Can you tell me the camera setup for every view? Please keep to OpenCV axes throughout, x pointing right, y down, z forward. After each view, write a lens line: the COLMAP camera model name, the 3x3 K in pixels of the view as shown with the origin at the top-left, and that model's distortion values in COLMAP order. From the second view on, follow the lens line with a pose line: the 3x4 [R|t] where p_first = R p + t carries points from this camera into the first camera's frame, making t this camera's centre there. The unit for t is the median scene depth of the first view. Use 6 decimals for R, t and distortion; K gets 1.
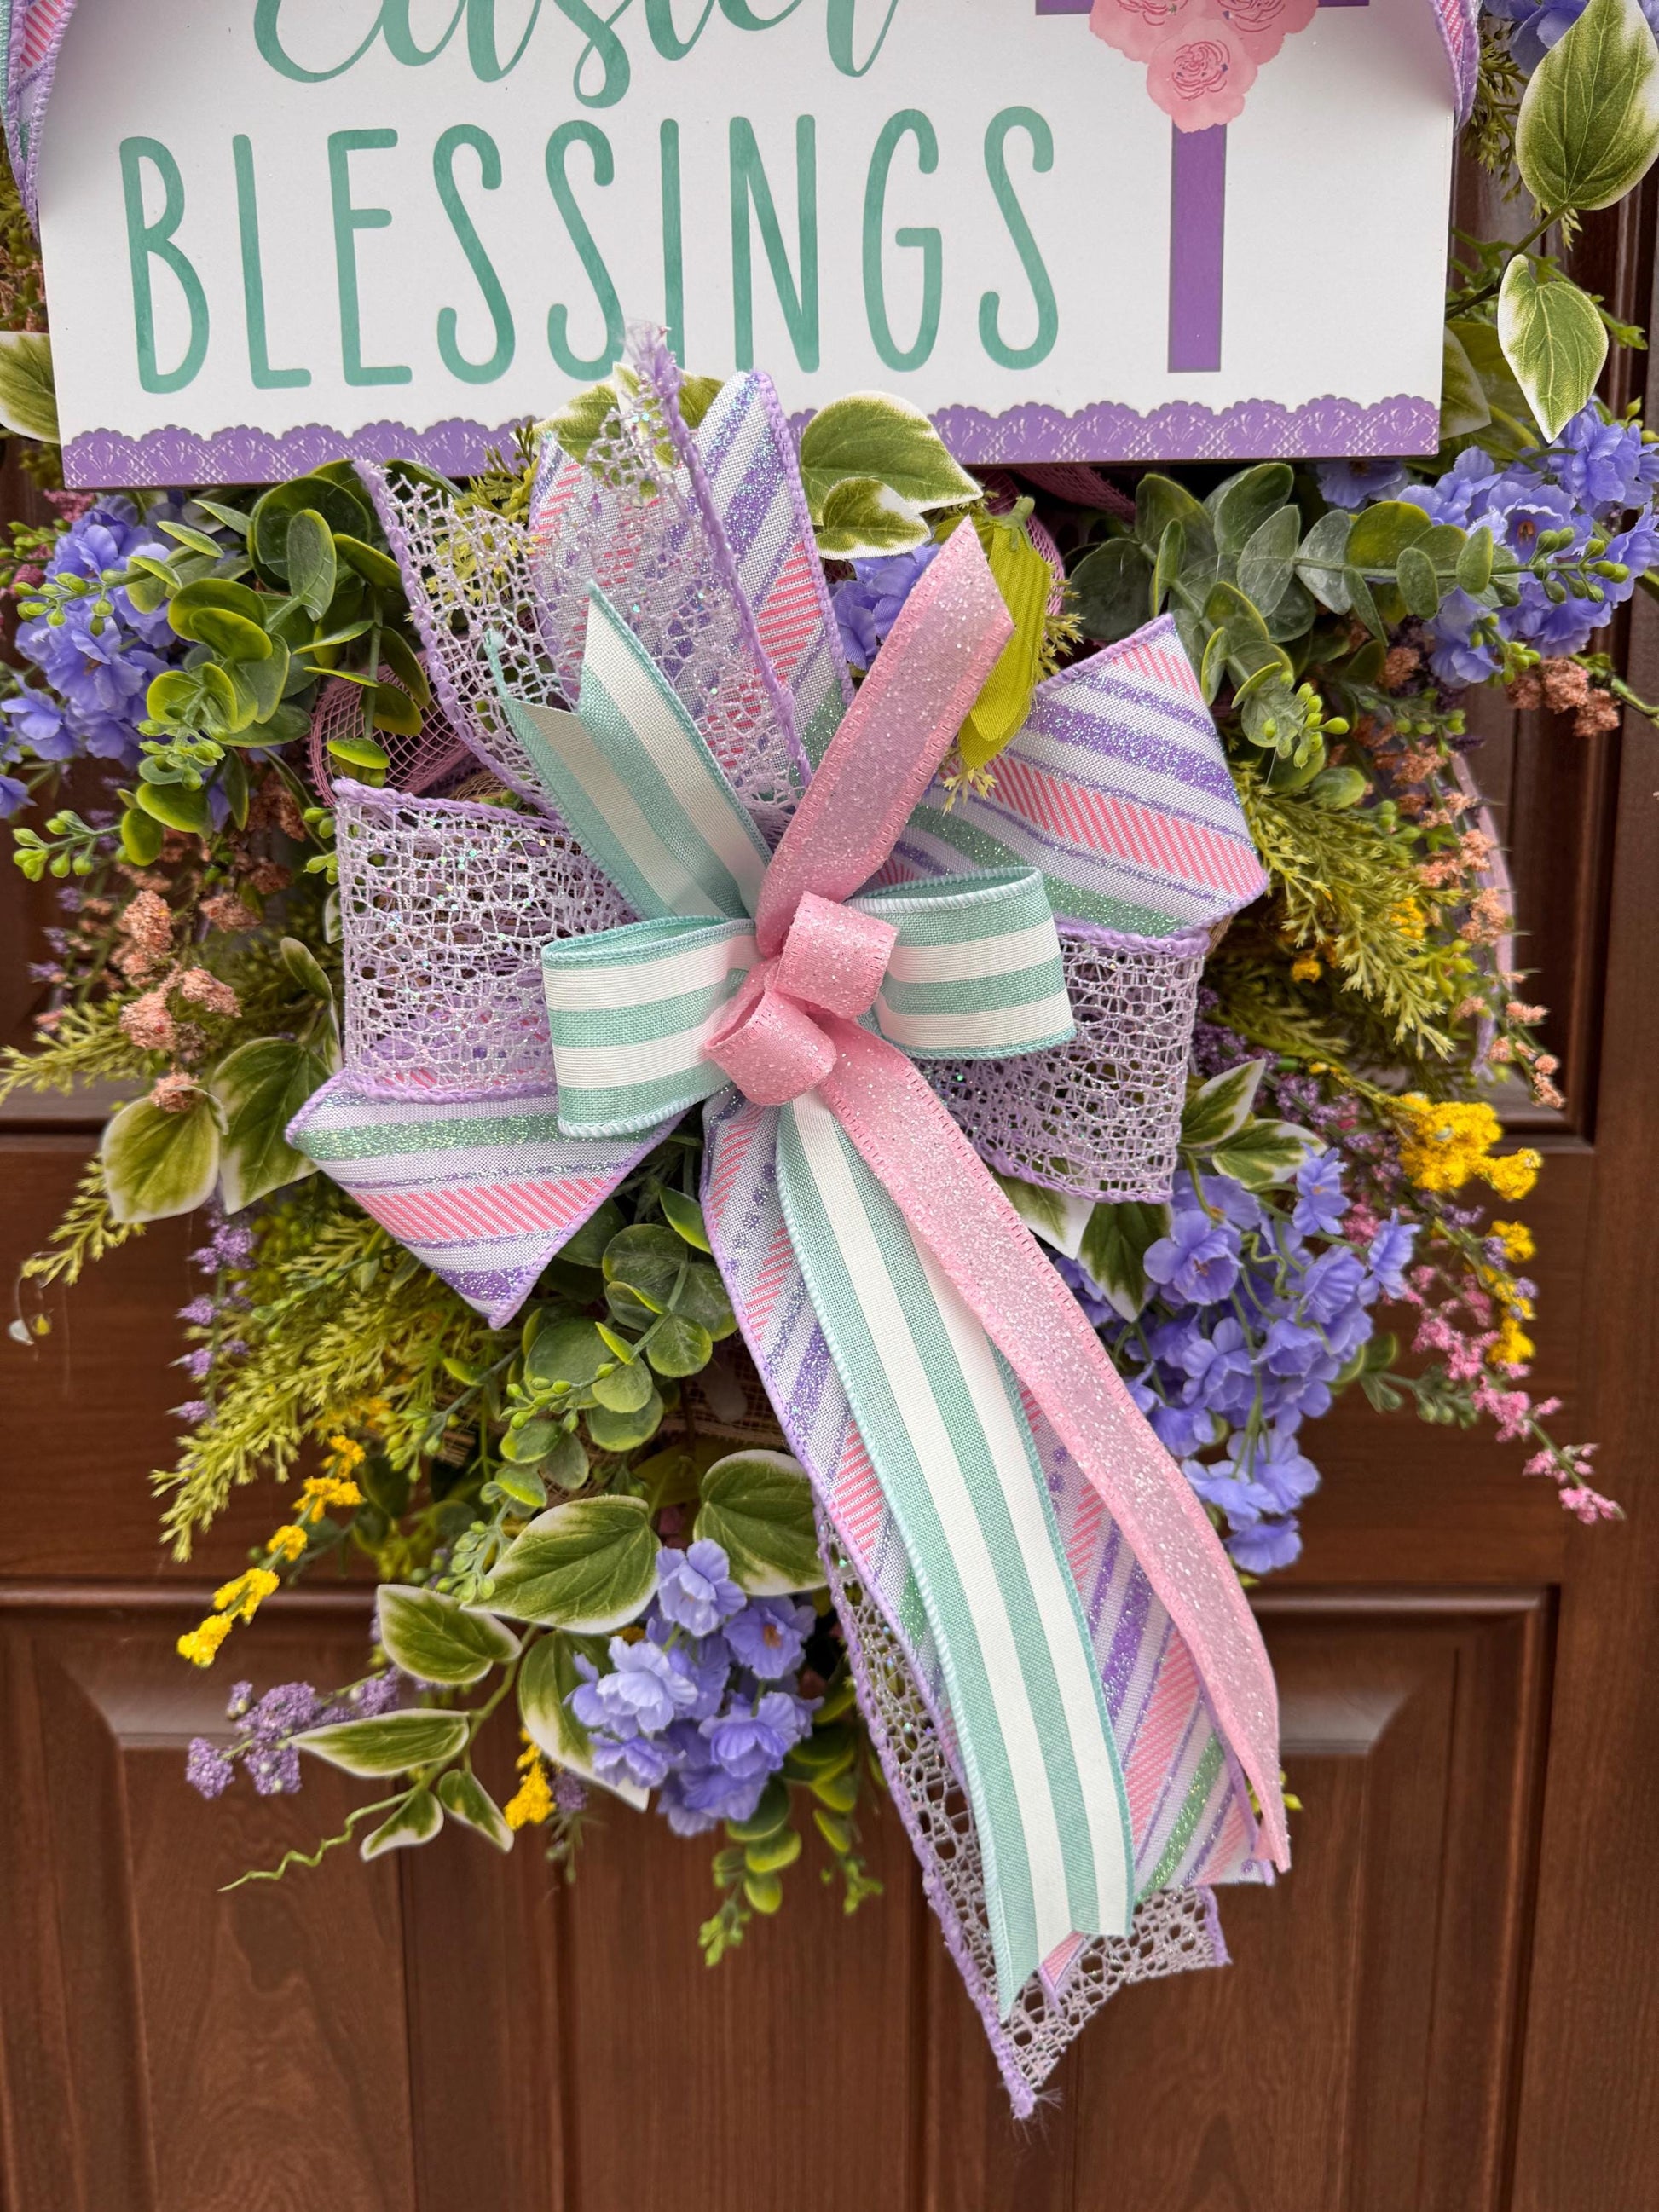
lens RADIAL K [[1651.1, 0, 815.6], [0, 1651.1, 1112.7], [0, 0, 1]] dist [-0.008087, -0.024757]
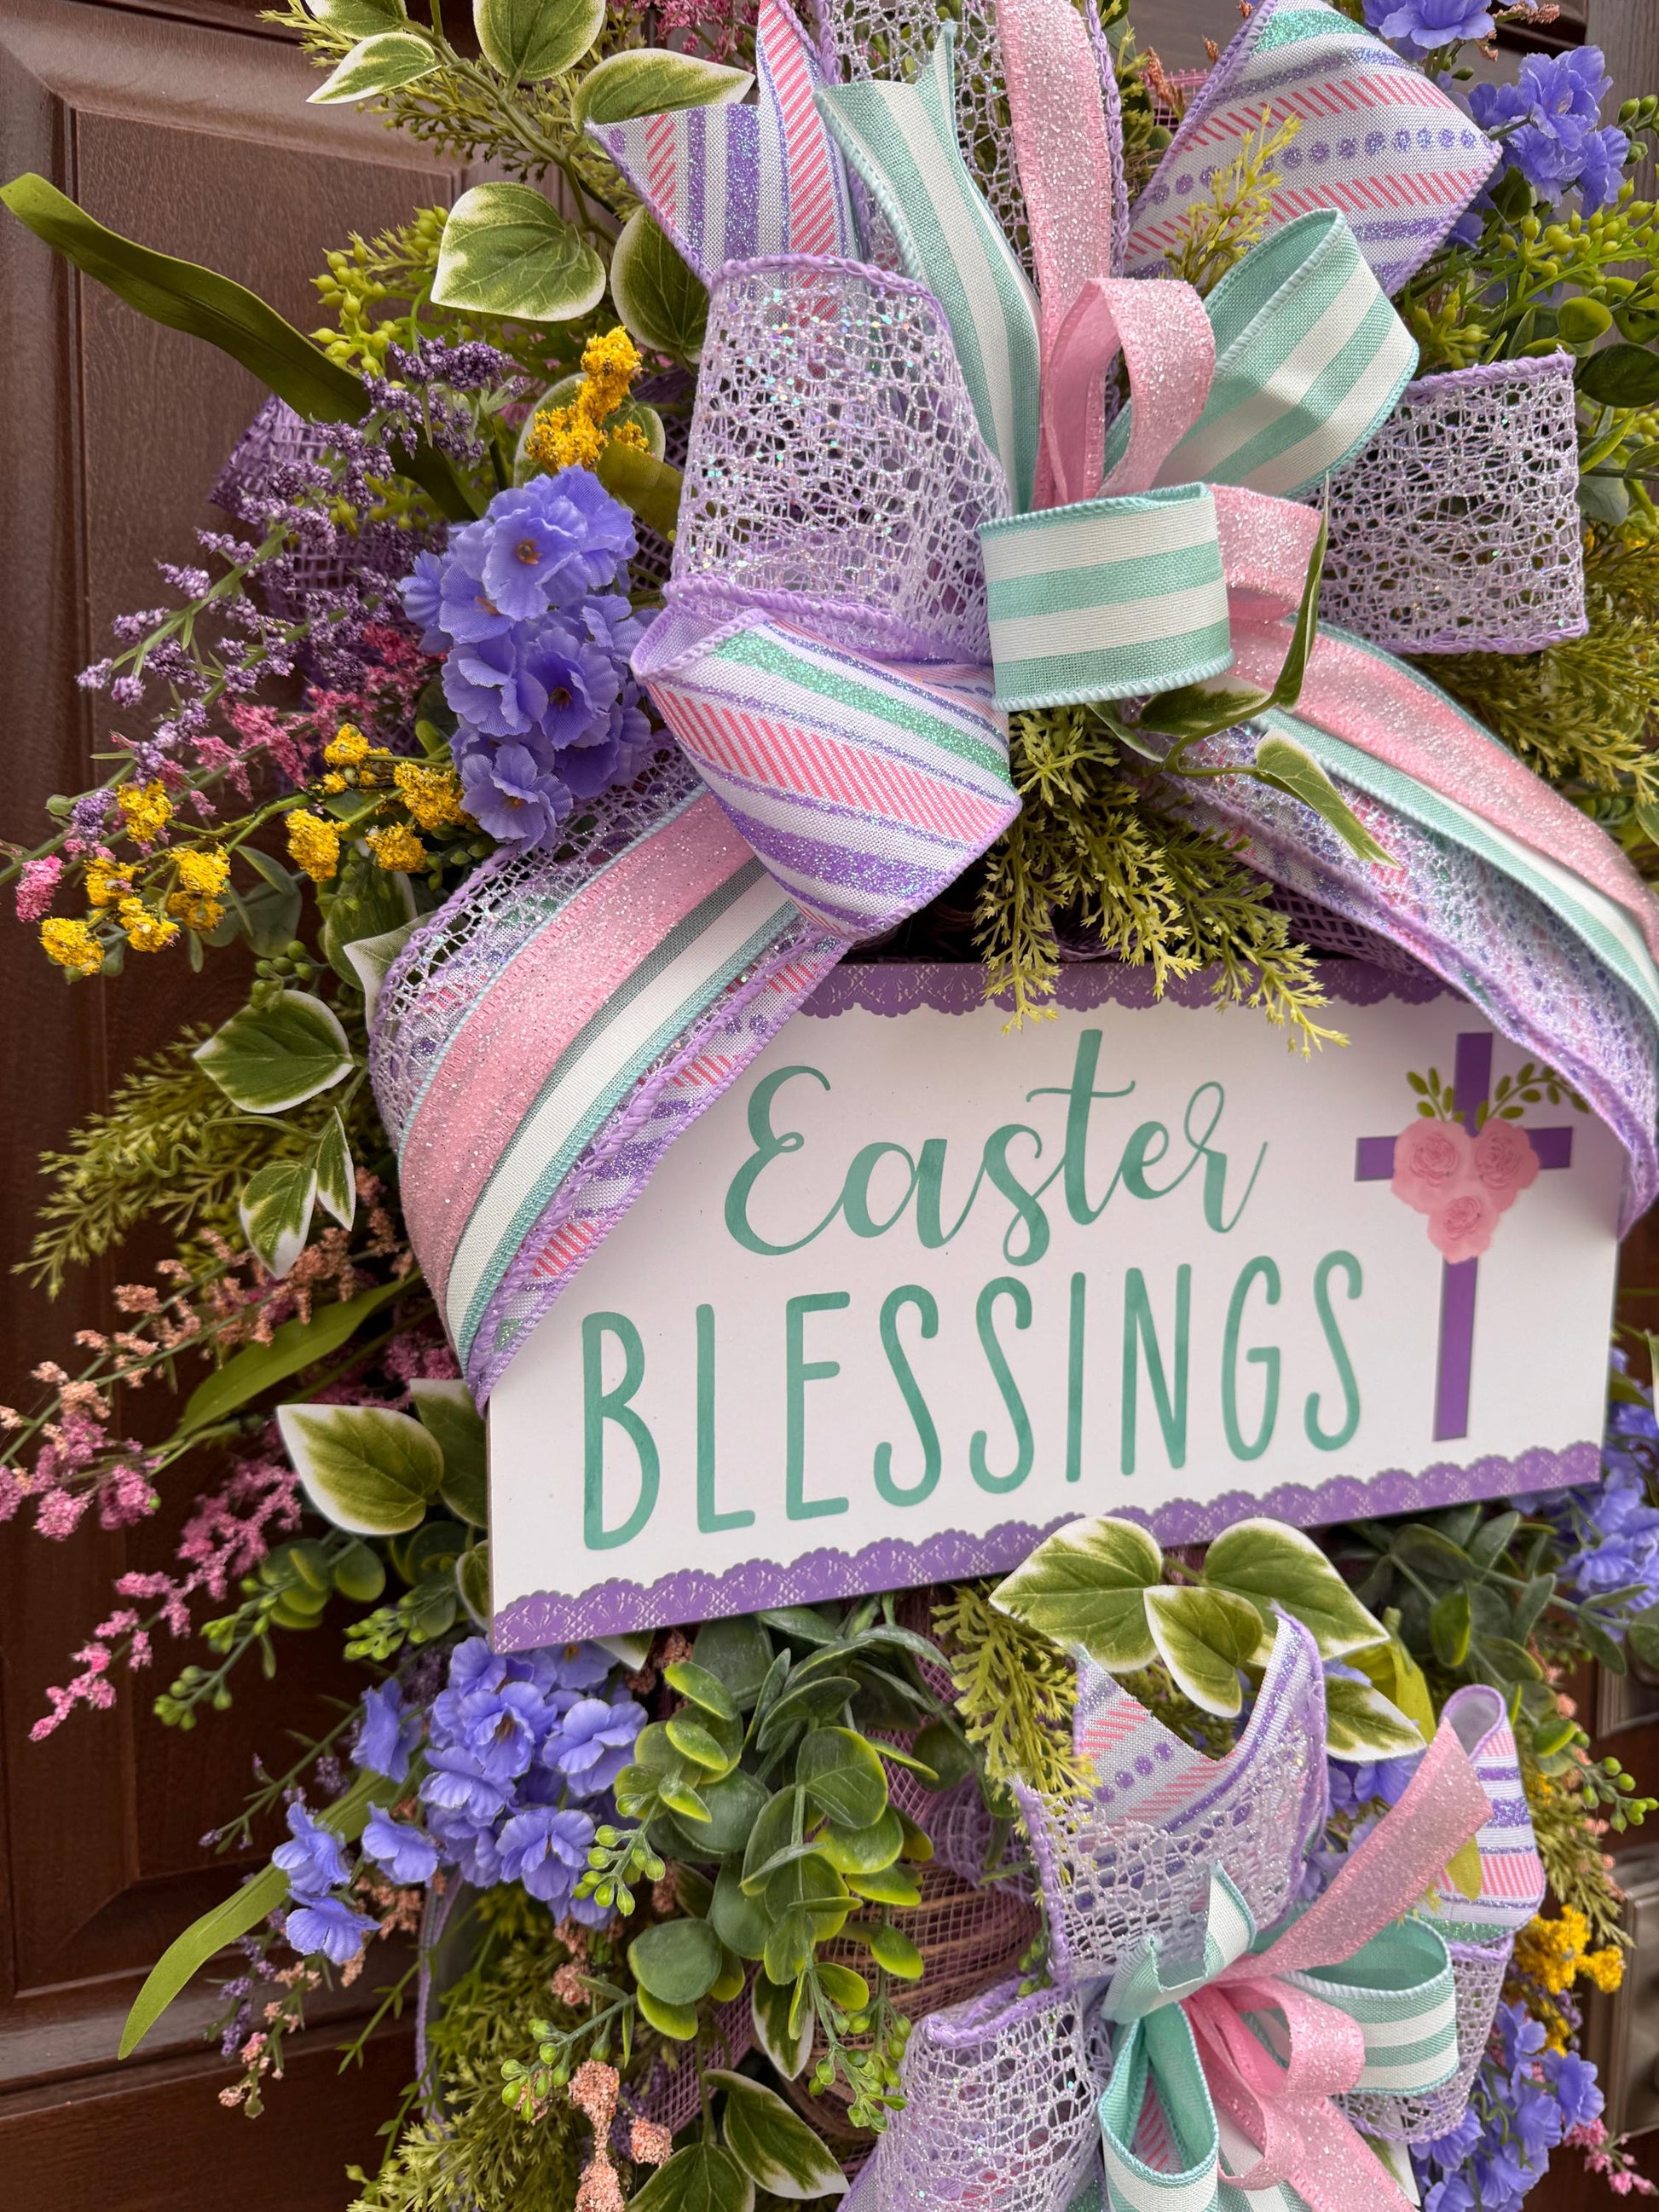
lens RADIAL K [[1613.2, 0, 835.7], [0, 1613.2, 1118.9], [0, 0, 1]] dist [0.036943, -0.068454]
pose [[0.924907, -0.027559, 0.379193, -0.643234], [0.054844, 0.996609, -0.061339, -0.638882], [-0.376217, 0.077529, 0.923282, 0.038990]]
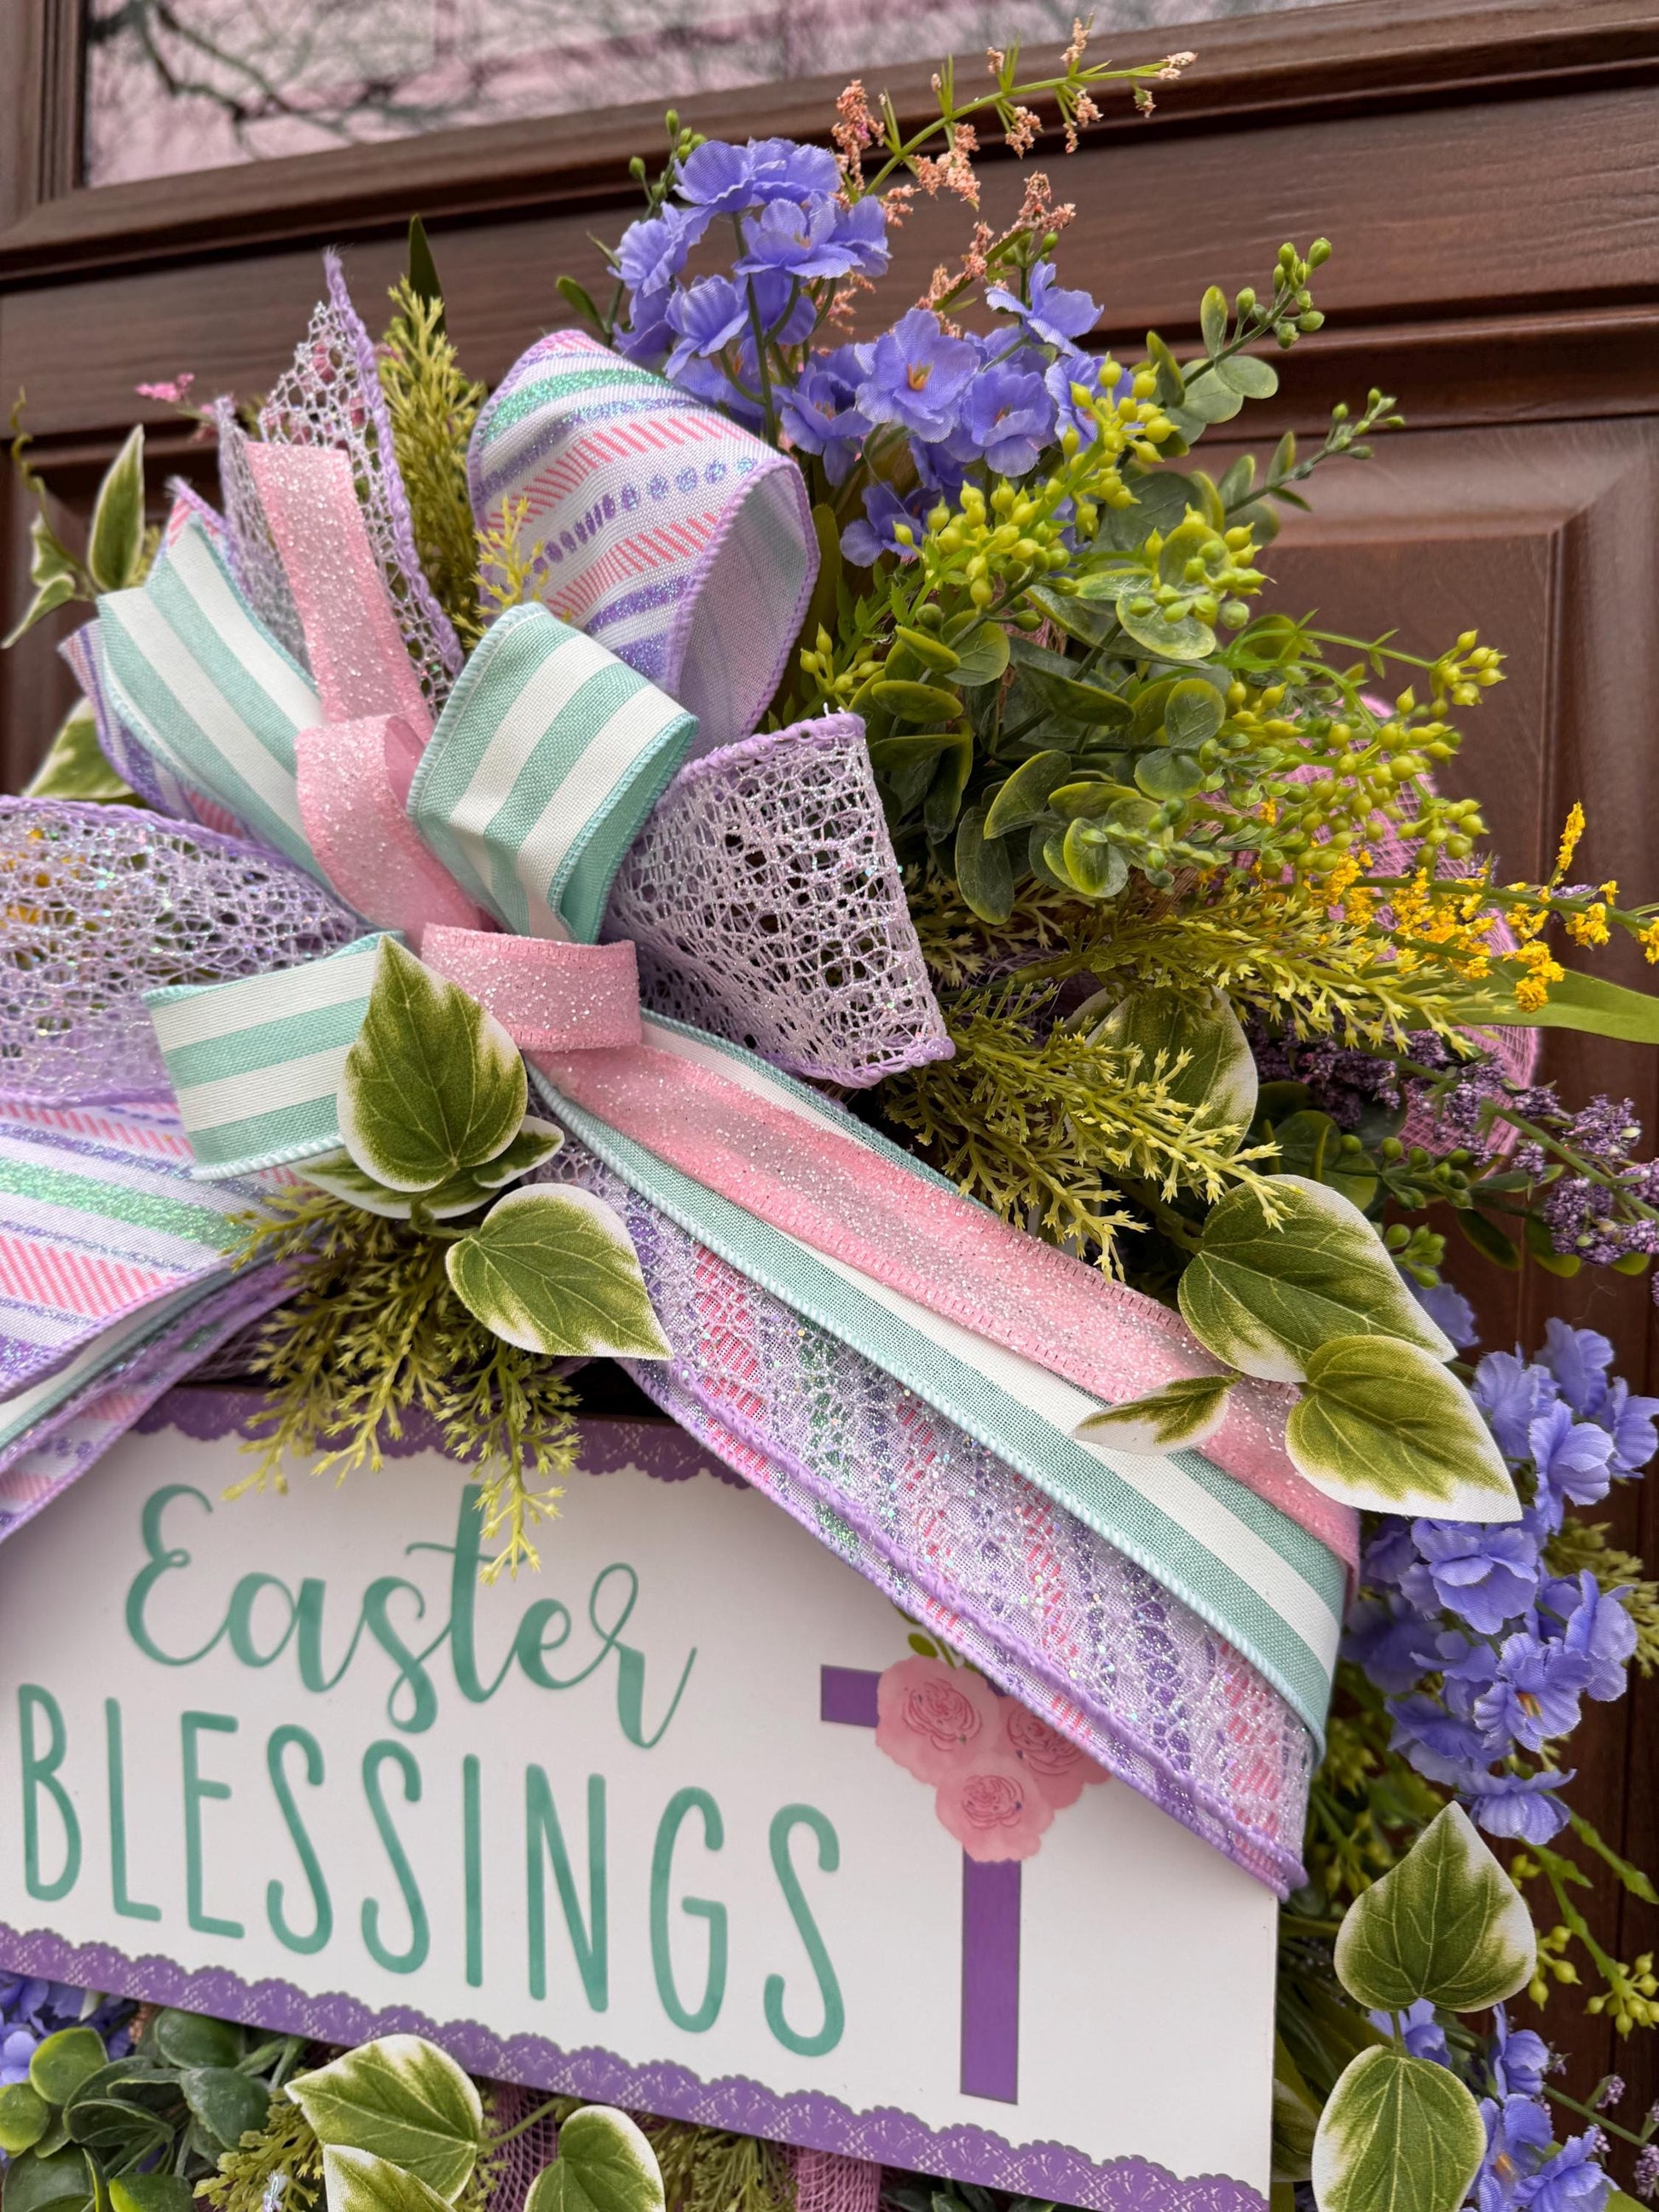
lens RADIAL K [[1651.1, 0, 833.7], [0, 1651.1, 1112.2], [0, 0, 1]] dist [-0.008087, -0.024757]
pose [[0.964123, 0.036762, -0.262898, 0.363349], [-0.073457, 0.988638, -0.131143, -0.858672], [0.255090, 0.145749, 0.955869, 0.043439]]
